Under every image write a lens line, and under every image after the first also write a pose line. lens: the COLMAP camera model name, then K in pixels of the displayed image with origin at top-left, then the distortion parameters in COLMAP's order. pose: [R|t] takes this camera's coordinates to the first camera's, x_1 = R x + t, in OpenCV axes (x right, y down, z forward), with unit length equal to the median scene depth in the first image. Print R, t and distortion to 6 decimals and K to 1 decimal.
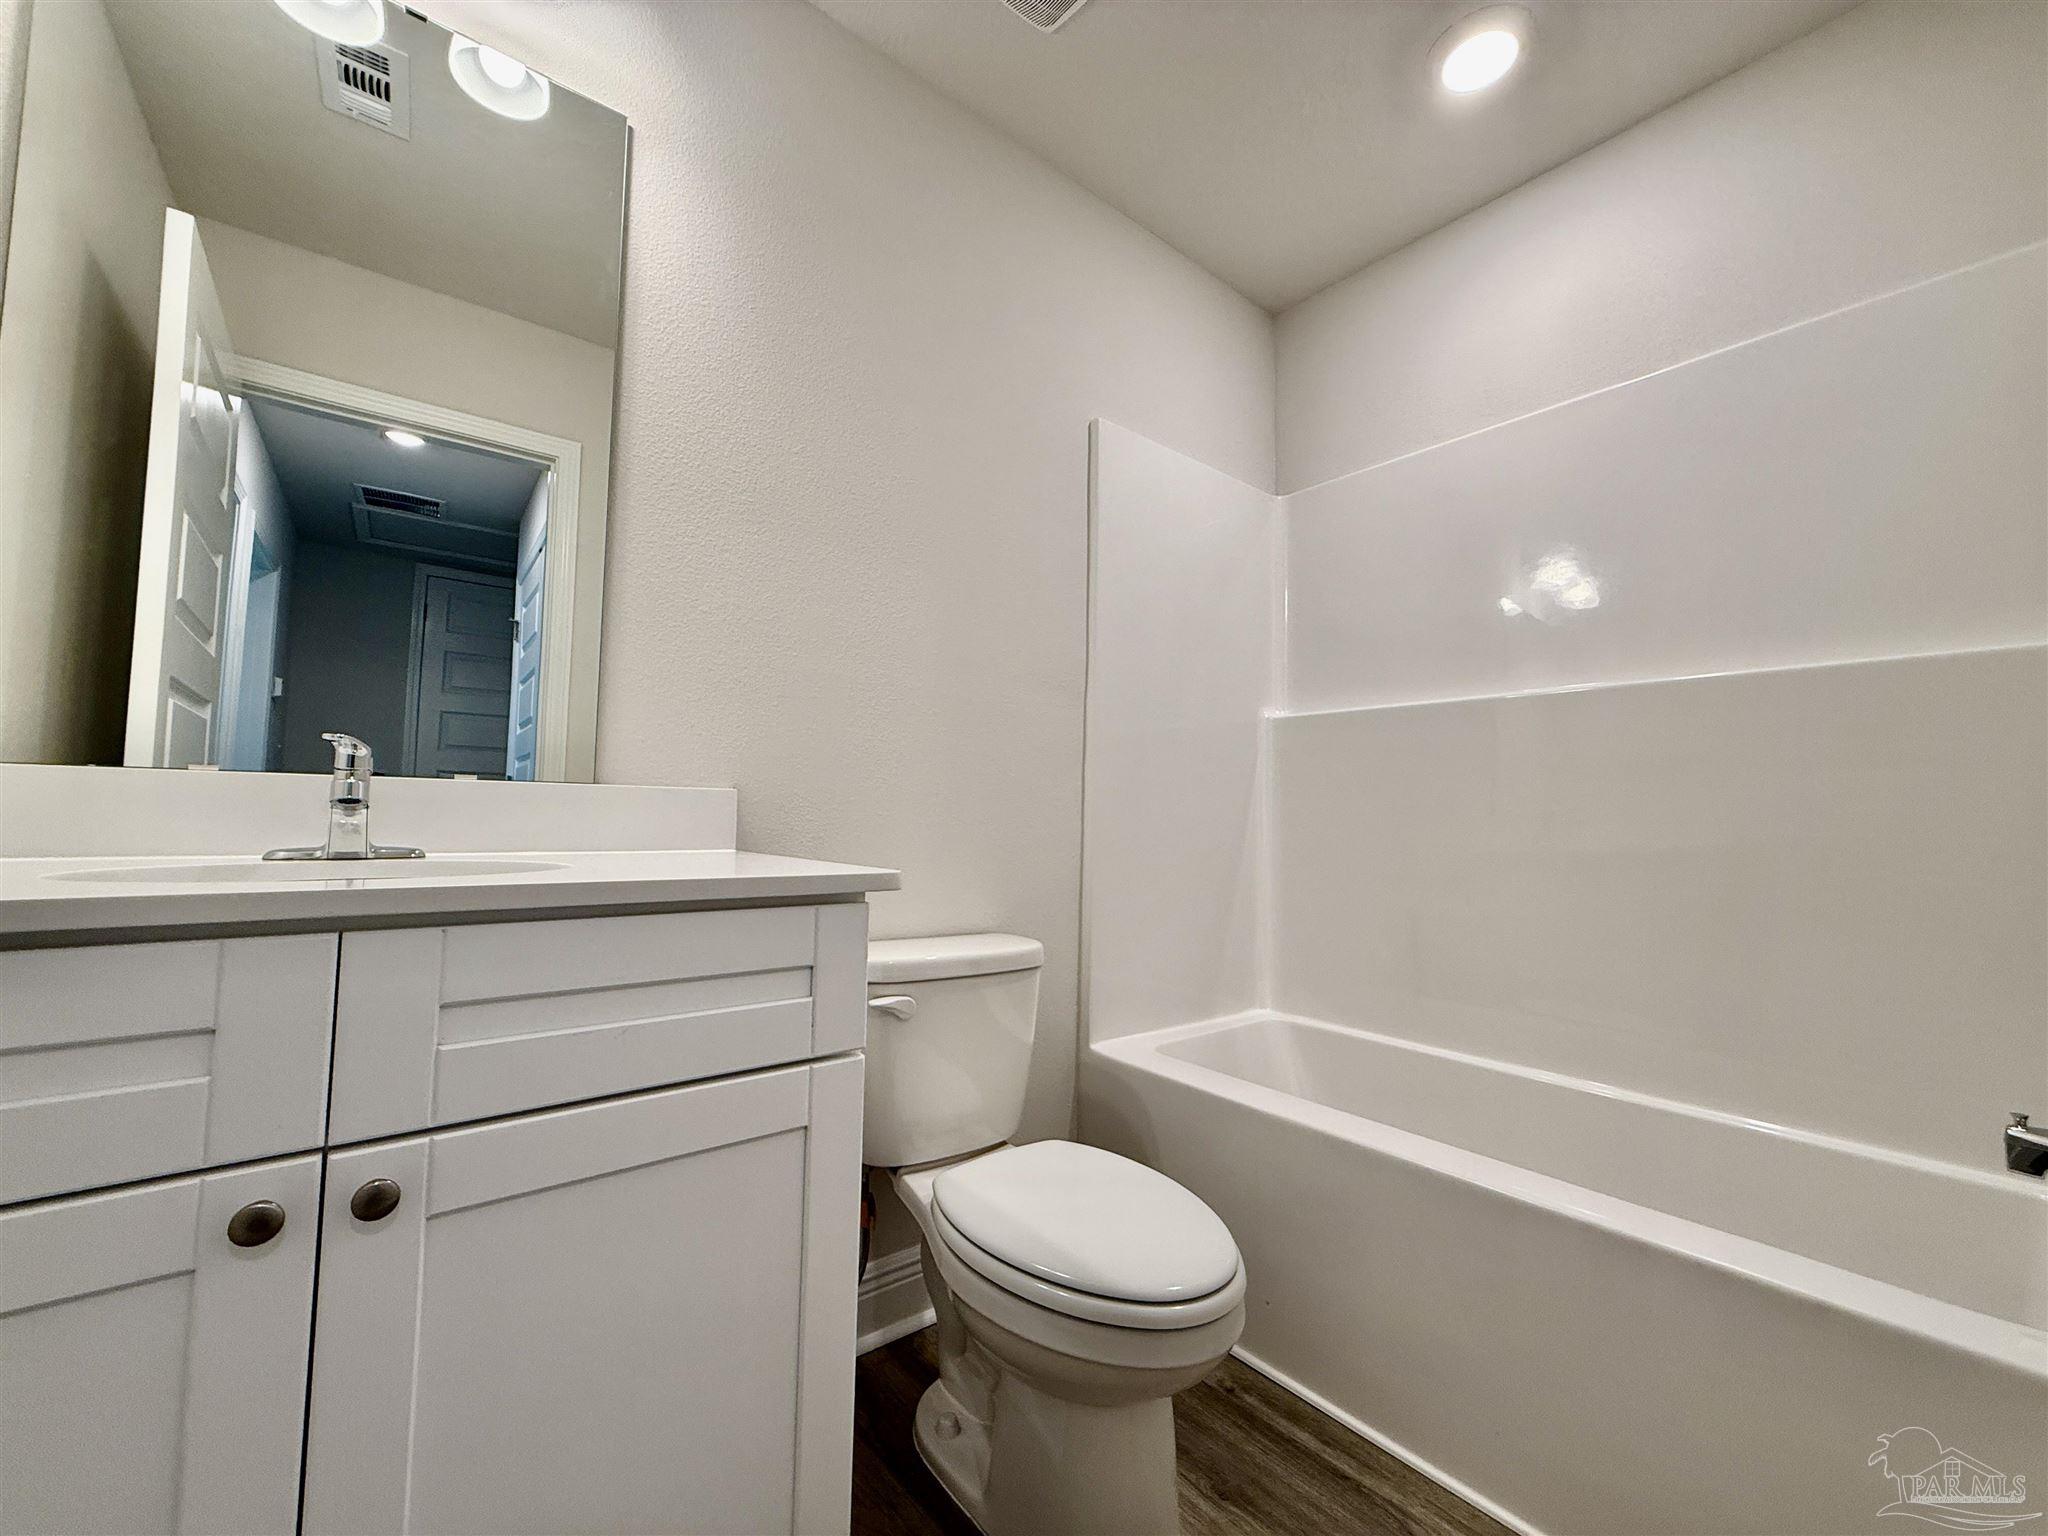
lens RADIAL K [[813.1, 0, 1020.1], [0, 813.1, 766.0], [0, 0, 1]] dist [-0.000895, -0.000069]
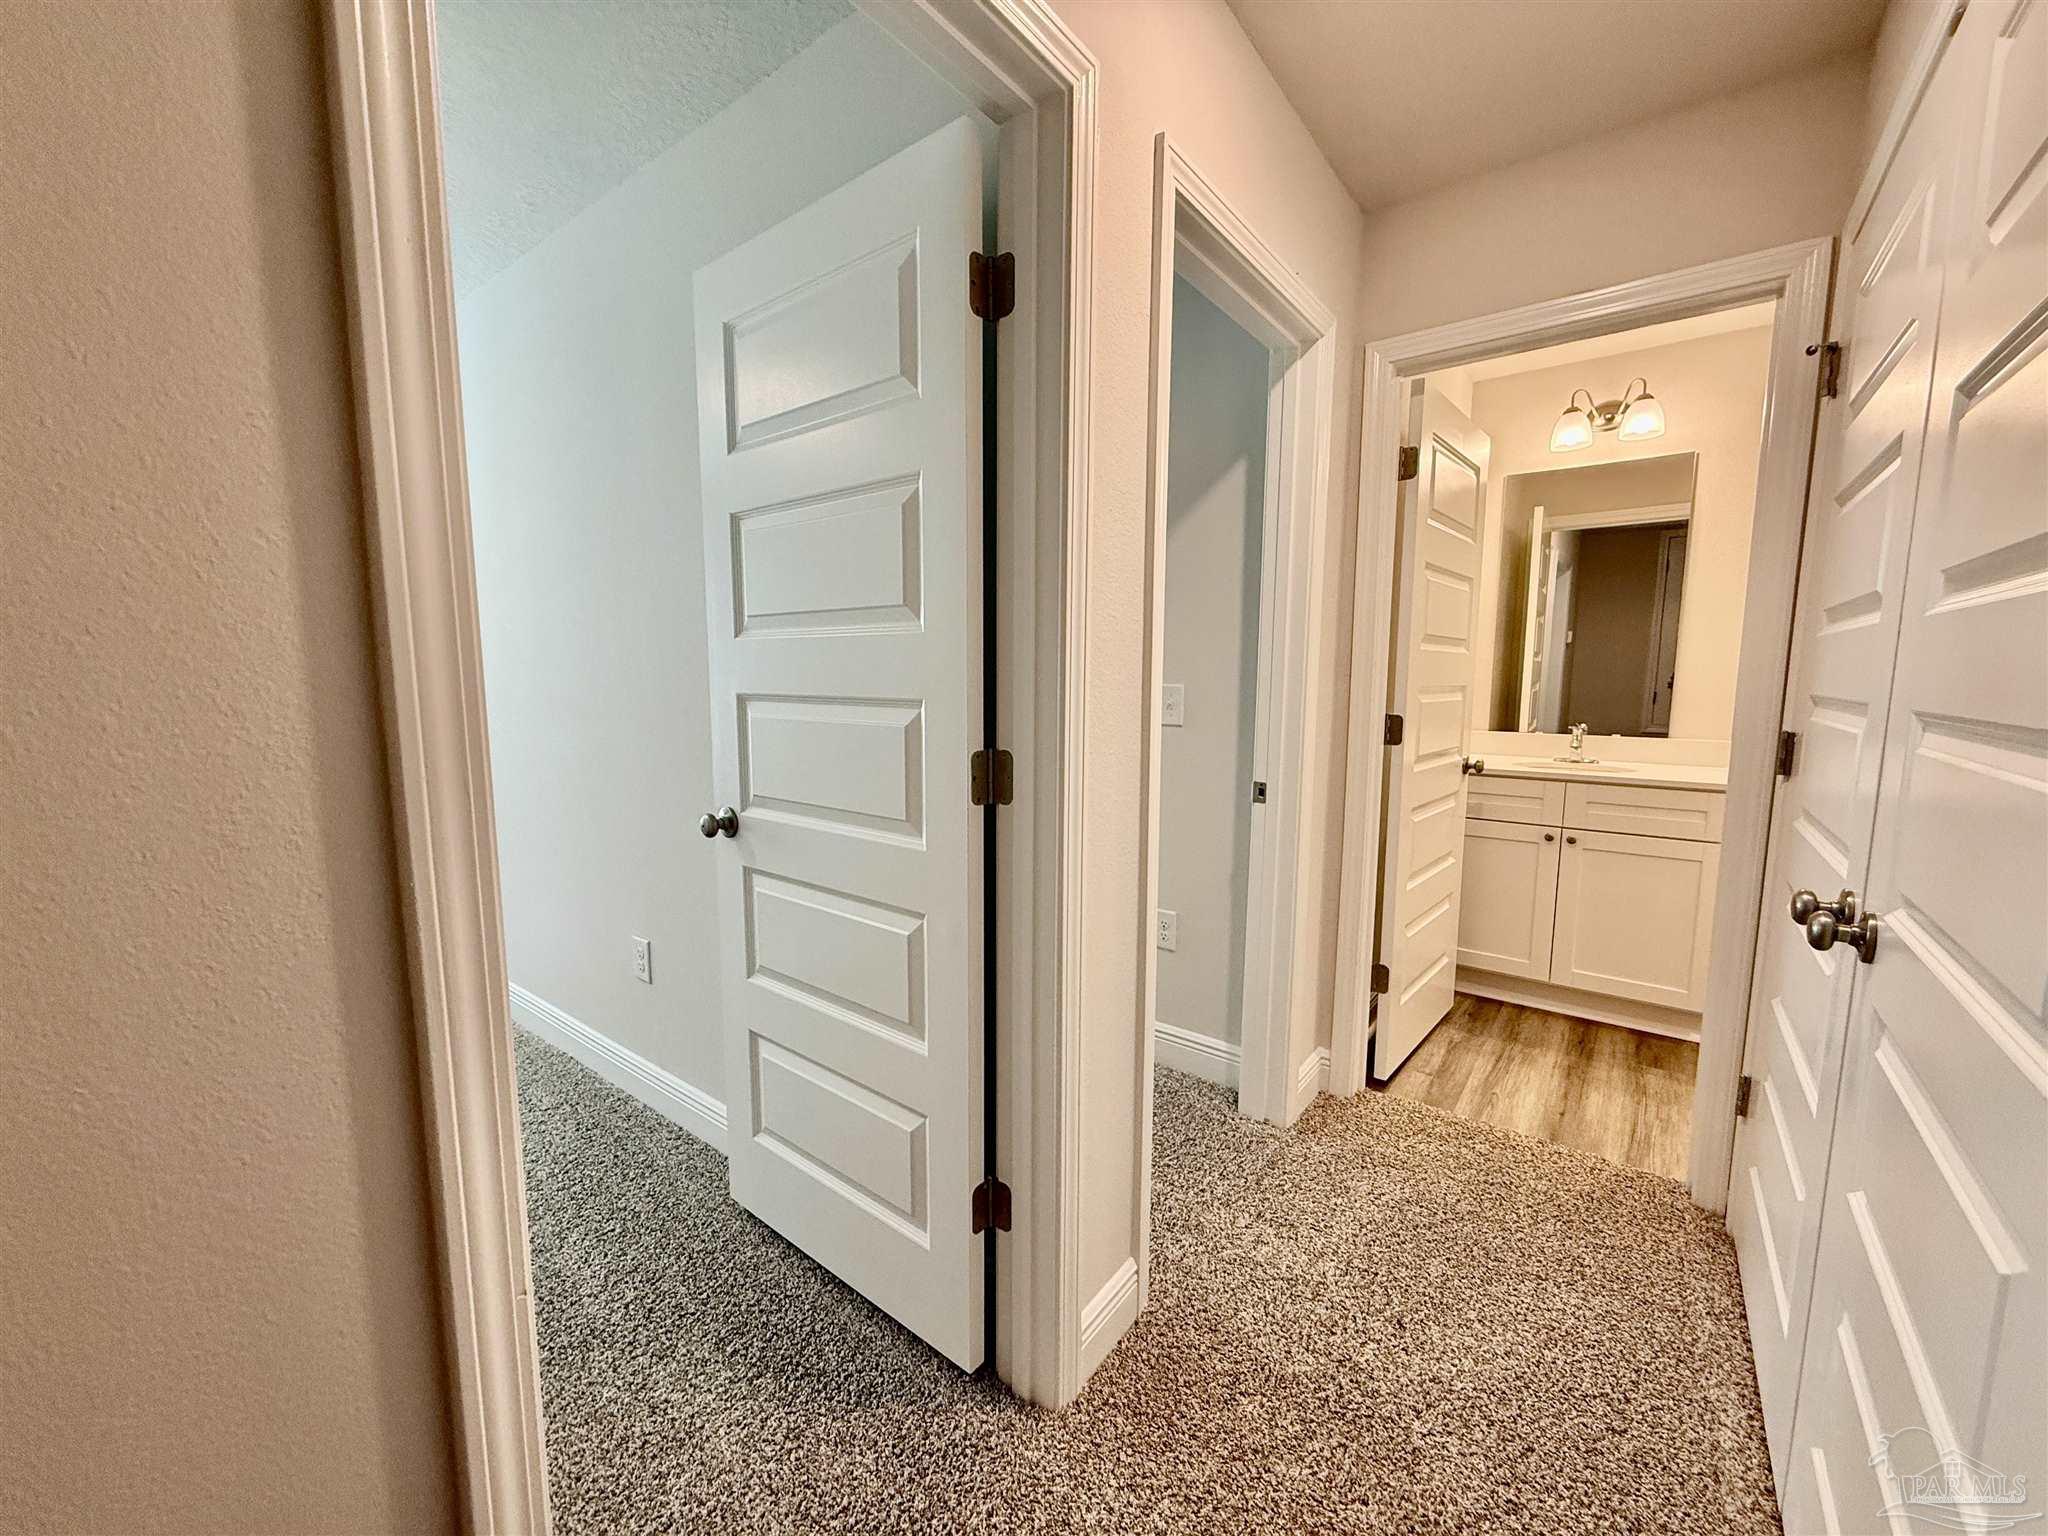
lens RADIAL K [[813.1, 0, 1020.1], [0, 813.1, 766.0], [0, 0, 1]] dist [-0.000895, -0.000069]
pose [[0.229602, 0.089628, -0.969149, 0.932700], [0.056083, 0.992878, 0.105109, -0.174889], [0.971667, -0.078486, 0.222941, -0.970222]]
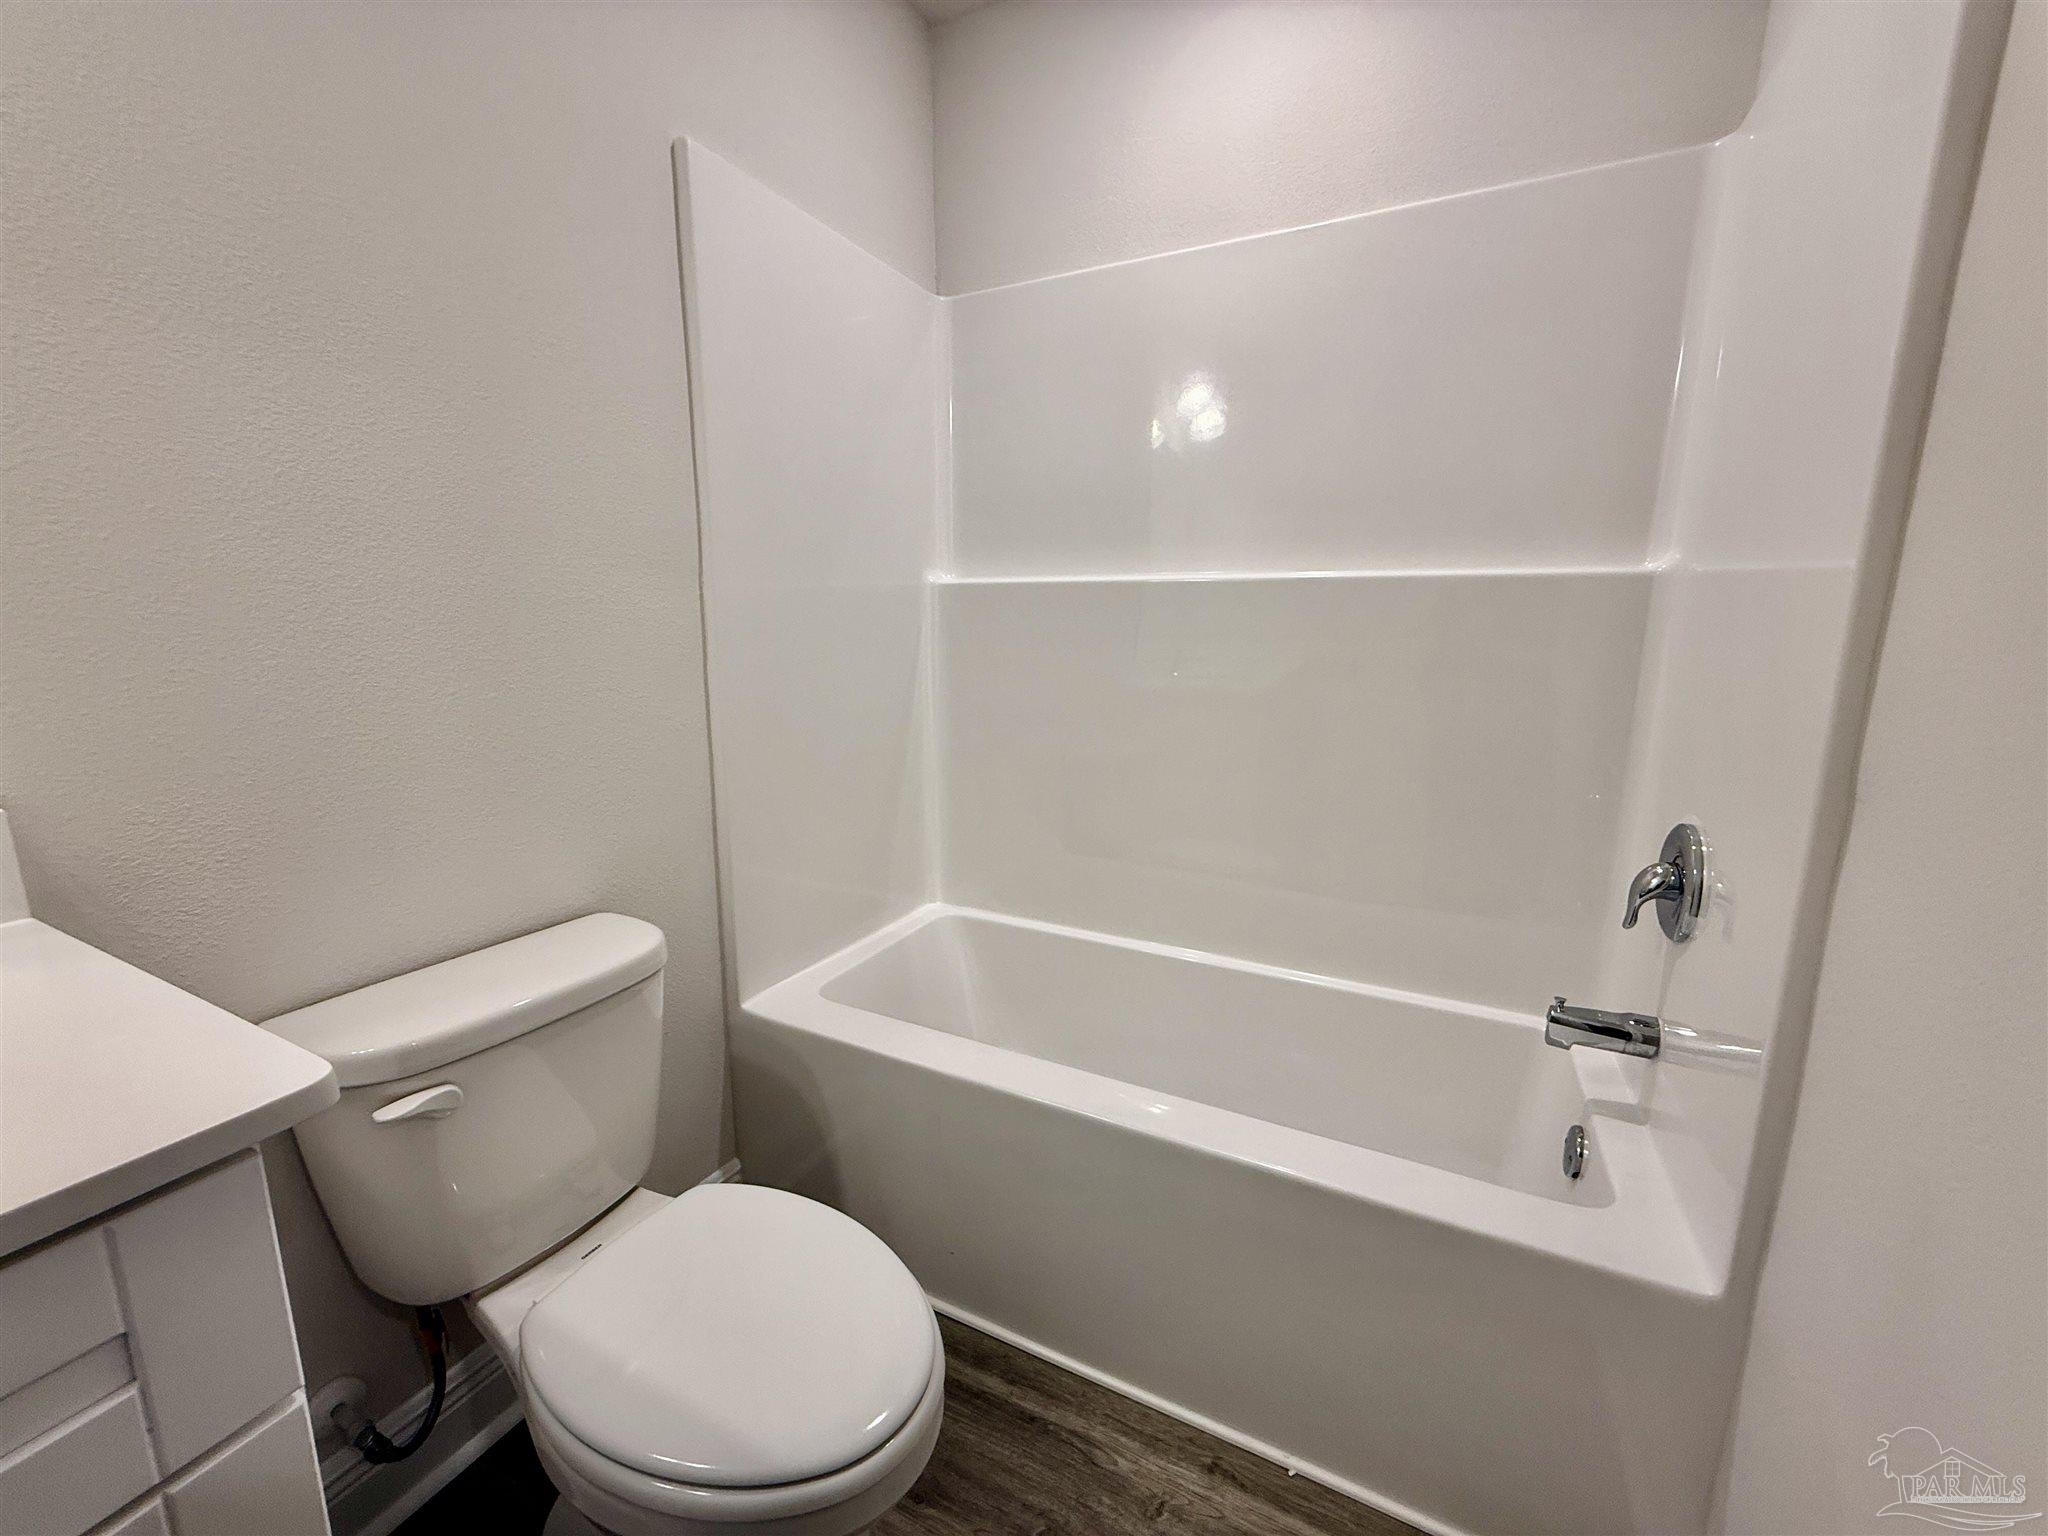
lens RADIAL K [[831.7, 0, 1025.8], [0, 831.7, 776.9], [0, 0, 1]] dist [0.000546, 0.000120]
pose [[0.913077, -0.091637, 0.397358, 0.034966], [-0.009829, 0.969195, 0.246098, -0.098386], [-0.407669, -0.228612, 0.884049, 0.175330]]
